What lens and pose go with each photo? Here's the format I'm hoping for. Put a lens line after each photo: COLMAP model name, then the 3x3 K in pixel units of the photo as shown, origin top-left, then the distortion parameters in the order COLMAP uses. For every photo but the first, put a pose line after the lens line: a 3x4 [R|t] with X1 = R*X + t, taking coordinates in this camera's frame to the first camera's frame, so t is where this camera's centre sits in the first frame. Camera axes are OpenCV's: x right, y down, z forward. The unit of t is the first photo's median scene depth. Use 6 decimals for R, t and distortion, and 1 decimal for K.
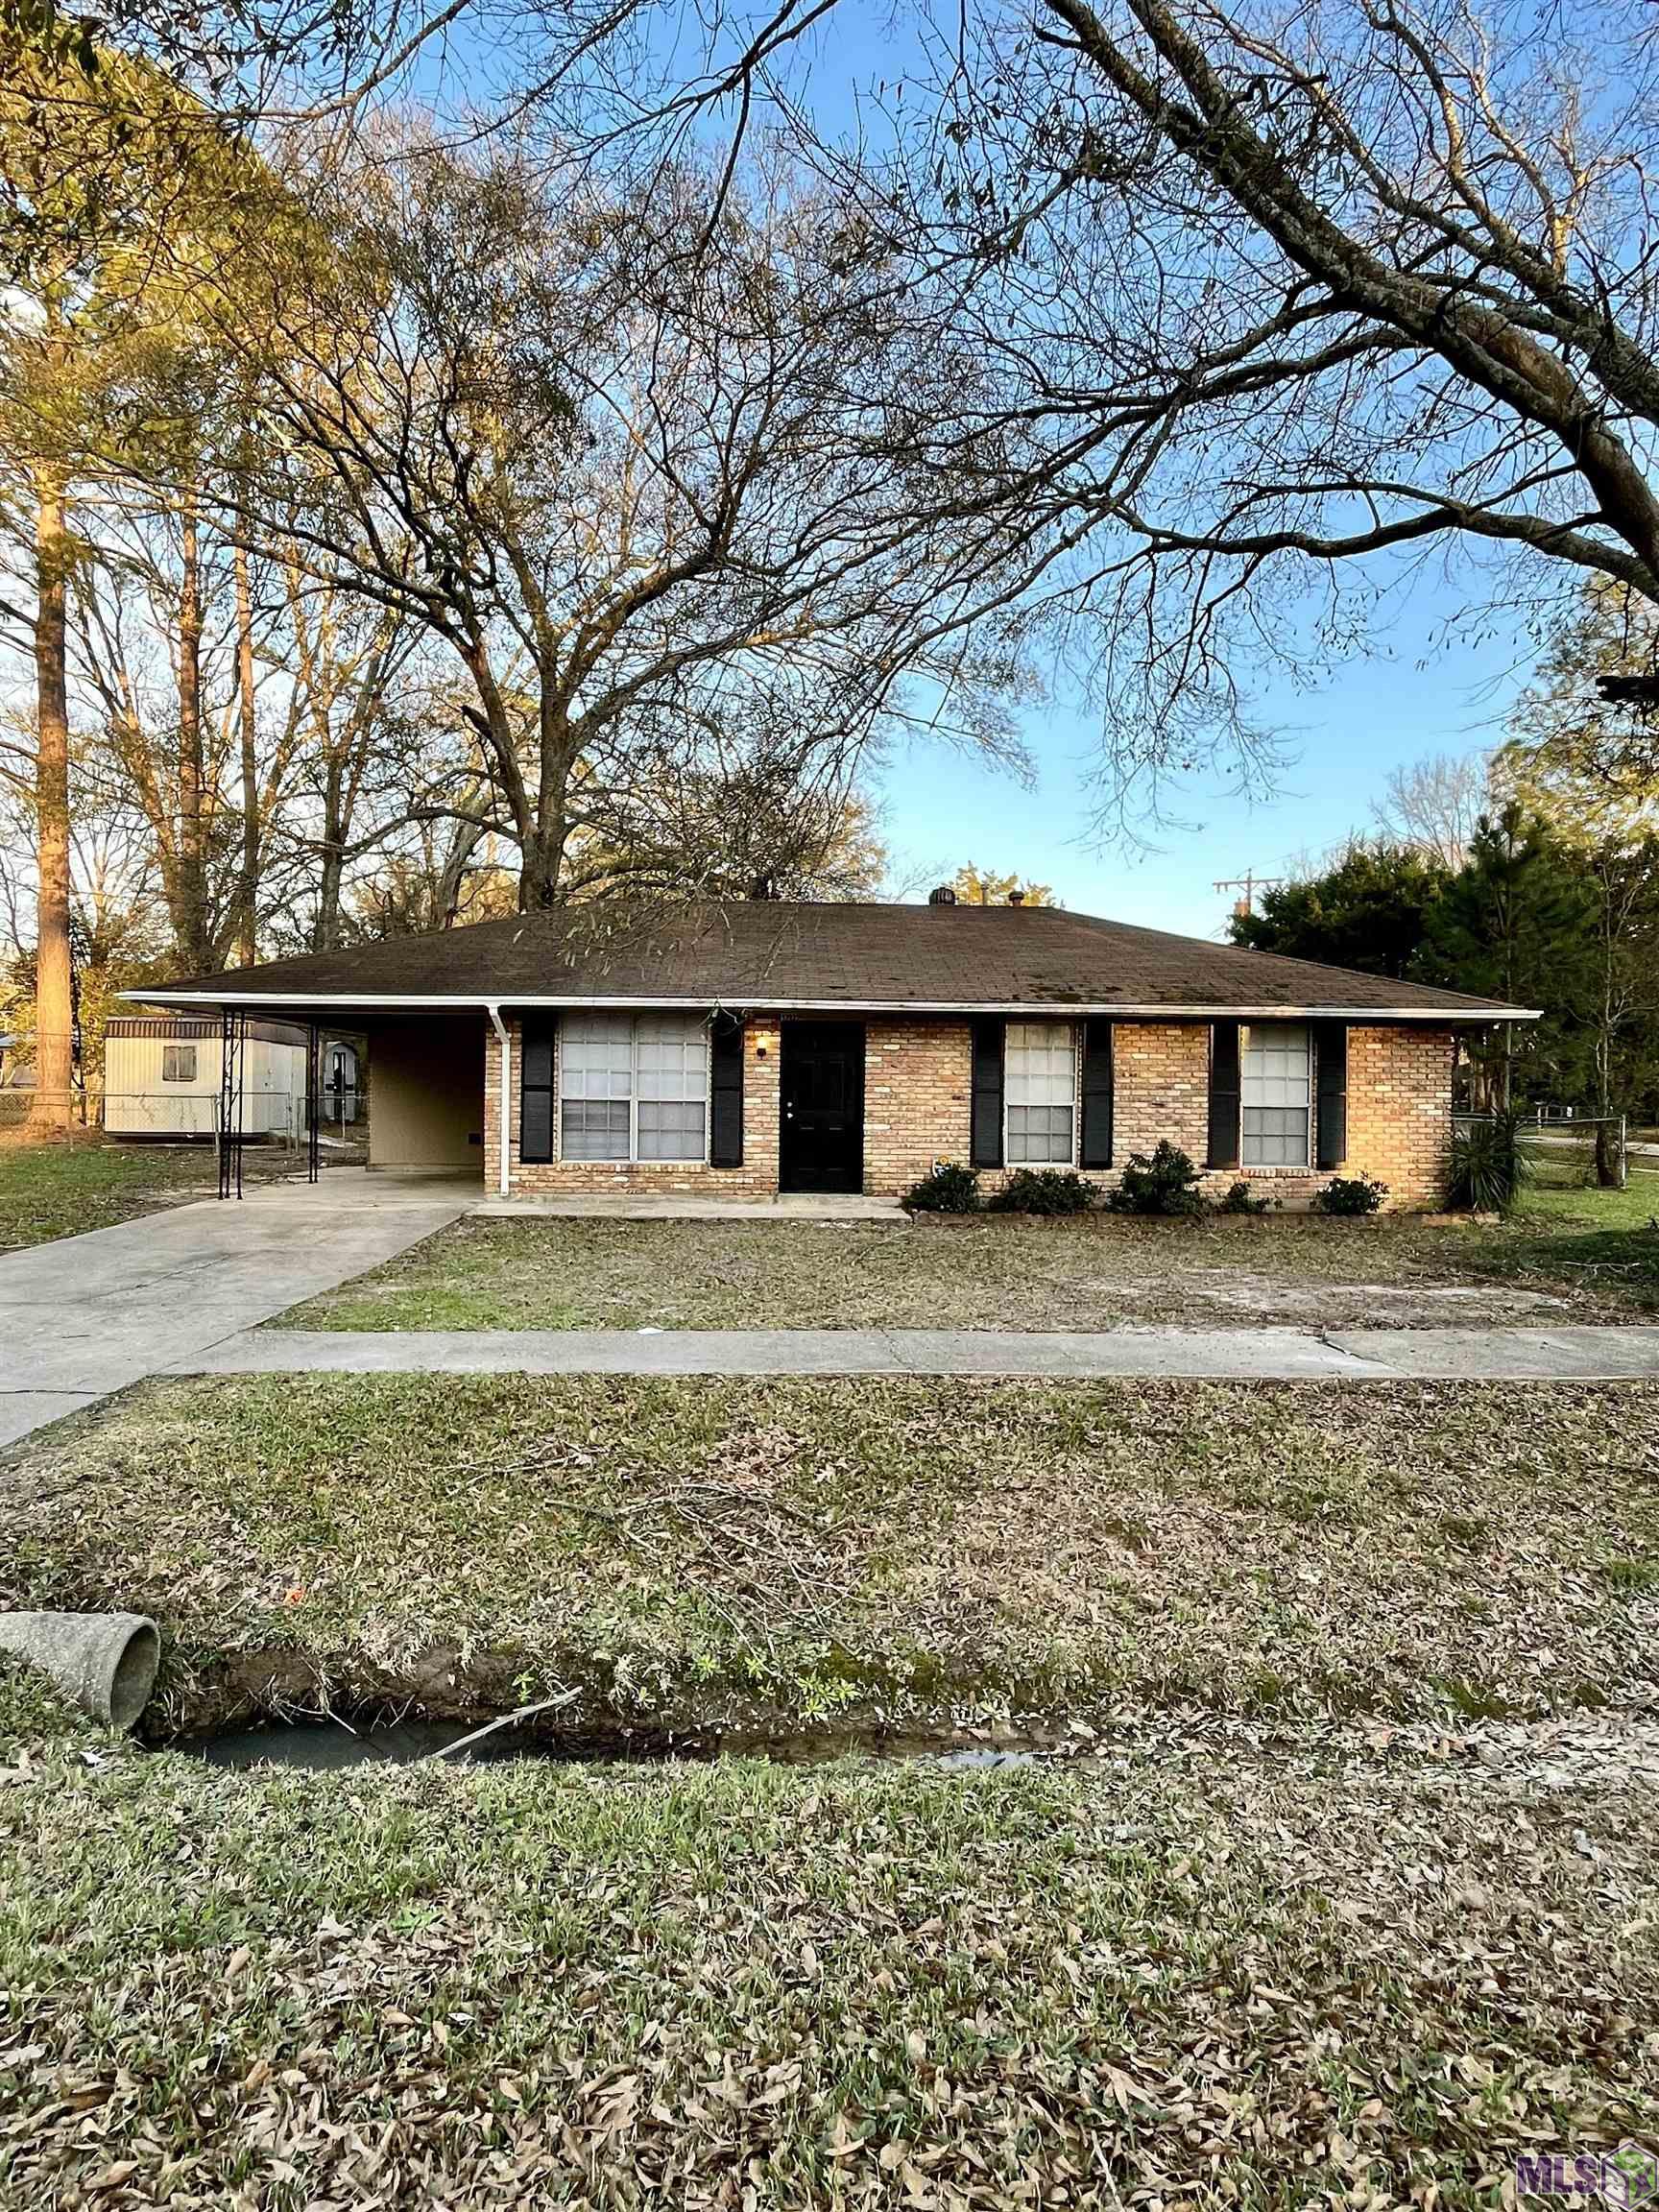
lens RADIAL K [[1150.5, 0, 829.5], [0, 1150.5, 1106.0], [0, 0, 1]] dist [0.002092, 0.000082]
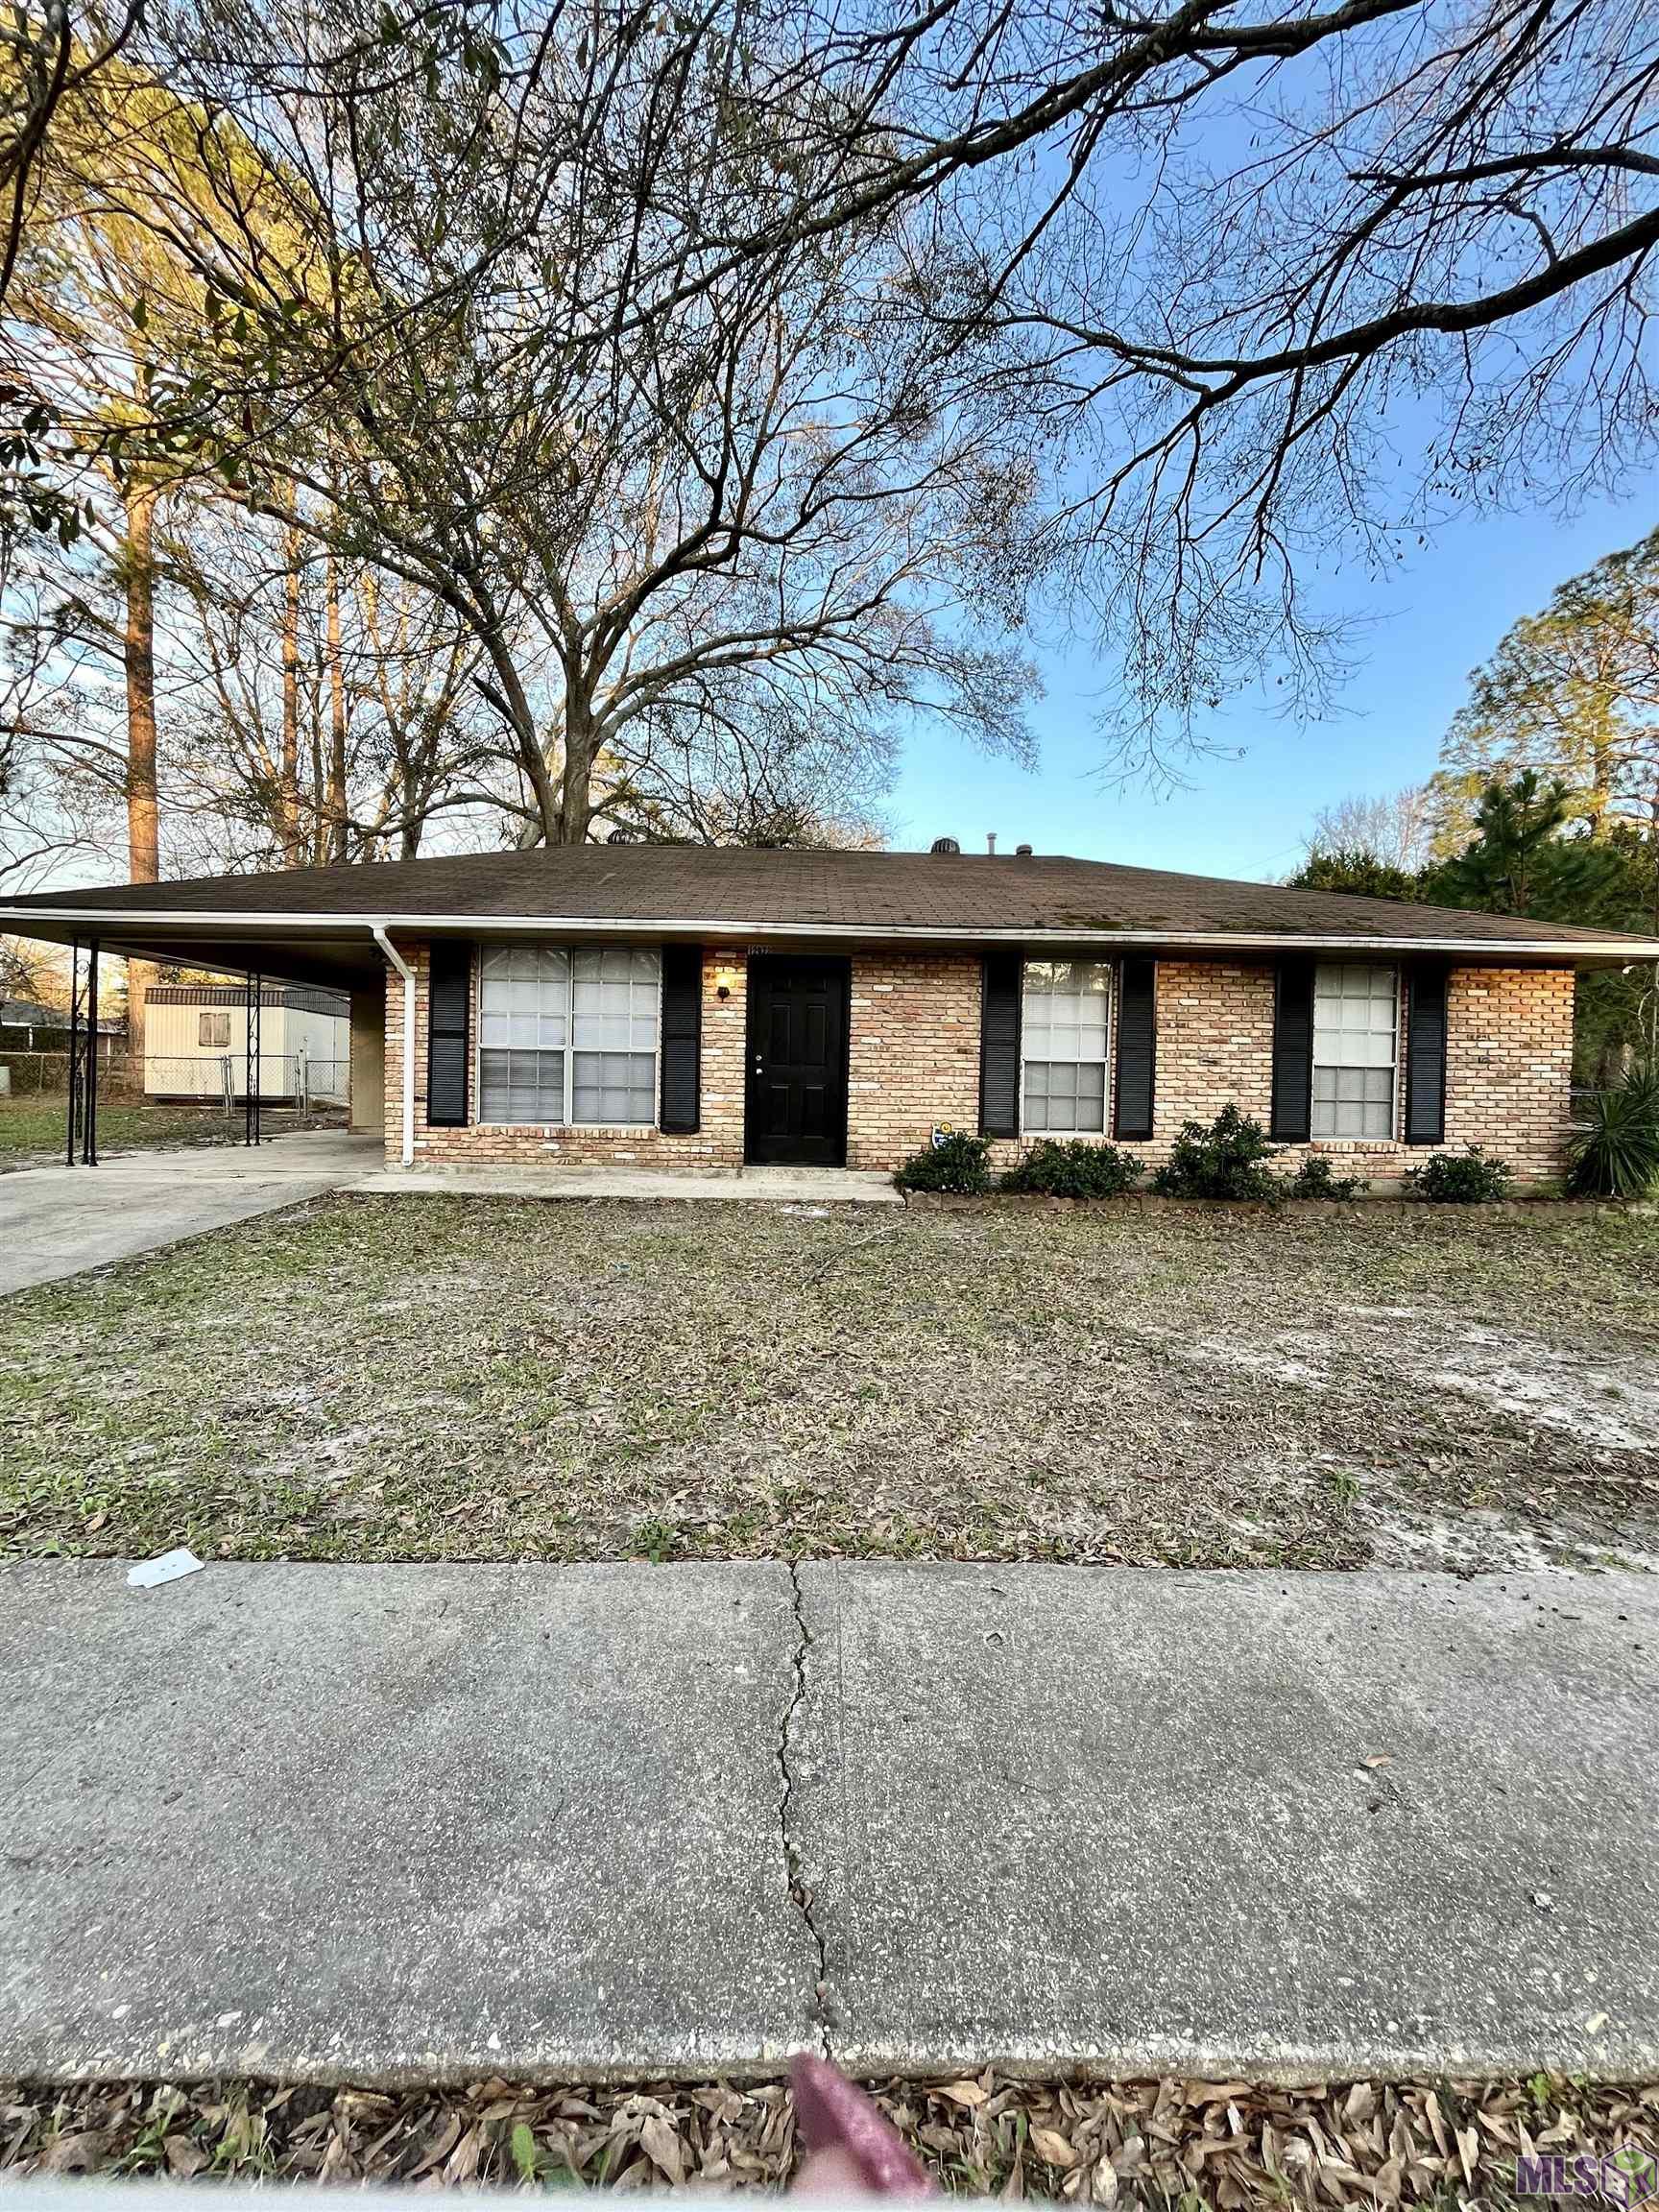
lens RADIAL K [[896.8, 0, 838.6], [0, 896.8, 1102.8], [0, 0, 1]] dist [-0.001390, 0.000020]
pose [[0.999826, 0.009856, -0.015828, 0.033356], [-0.009569, 0.999790, 0.018114, 0.018931], [0.016003, -0.017959, 0.999711, 0.365278]]
